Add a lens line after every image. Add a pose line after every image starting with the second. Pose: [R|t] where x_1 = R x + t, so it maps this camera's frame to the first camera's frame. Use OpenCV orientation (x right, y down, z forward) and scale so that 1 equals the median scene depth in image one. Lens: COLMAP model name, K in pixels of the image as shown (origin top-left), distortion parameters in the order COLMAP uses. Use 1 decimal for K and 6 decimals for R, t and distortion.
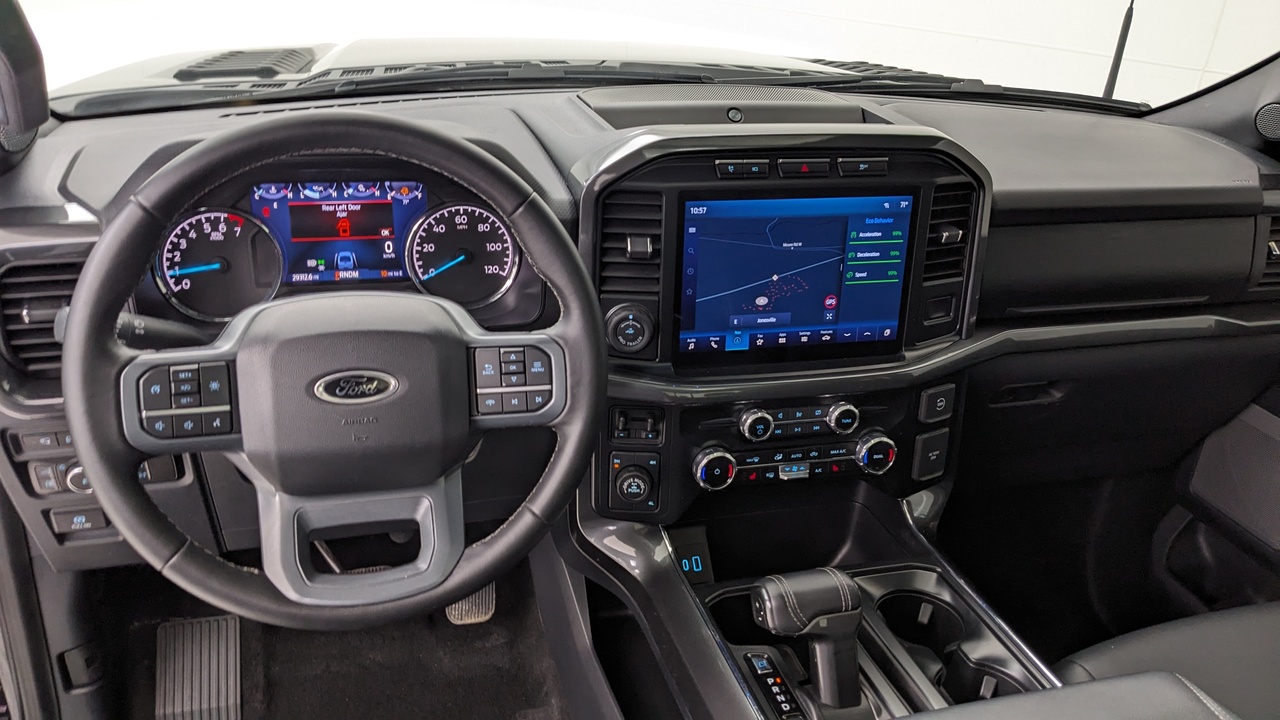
lens RADIAL K [[1004.2, 0, 638.0], [0, 1004.2, 361.3], [0, 0, 1]] dist [0.046064, -0.083159]
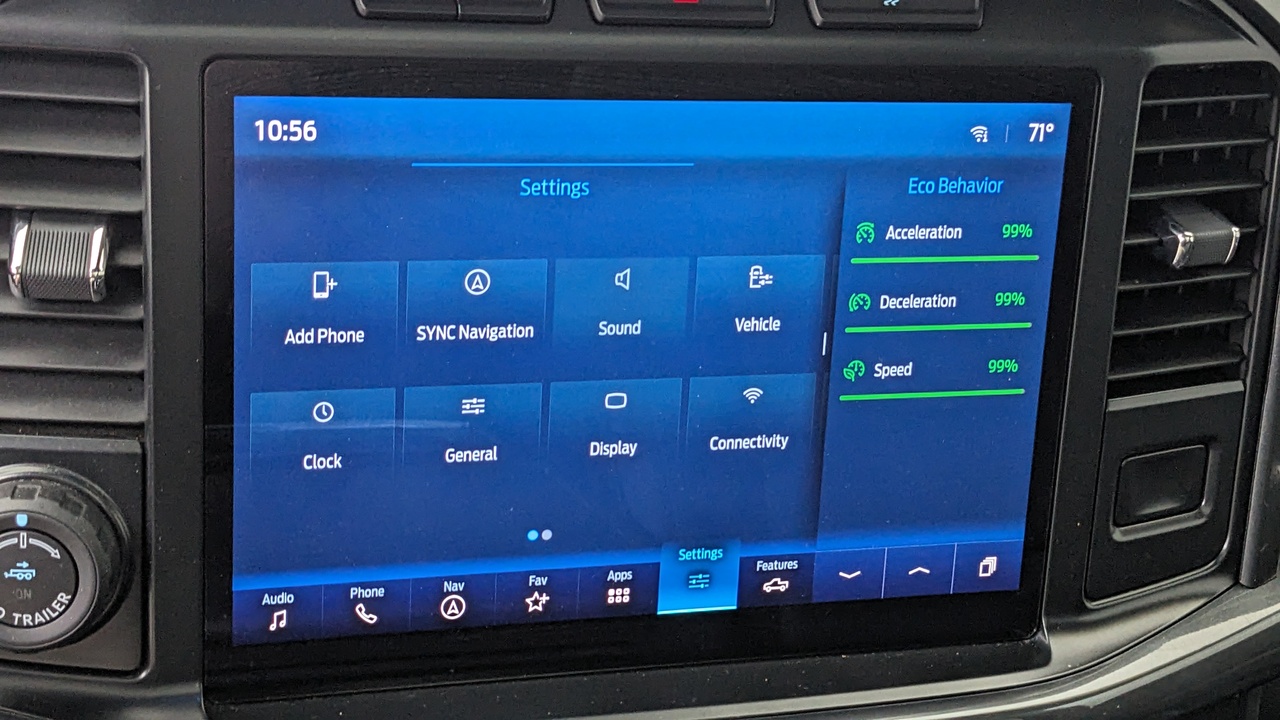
lens RADIAL K [[1004.2, 0, 643.4], [0, 1004.2, 341.3], [0, 0, 1]] dist [0.046064, -0.083159]
pose [[0.998307, 0.010103, -0.057274, 0.165914], [-0.015841, 0.994798, -0.100630, -0.063971], [0.055960, 0.101367, 0.993274, 0.706281]]
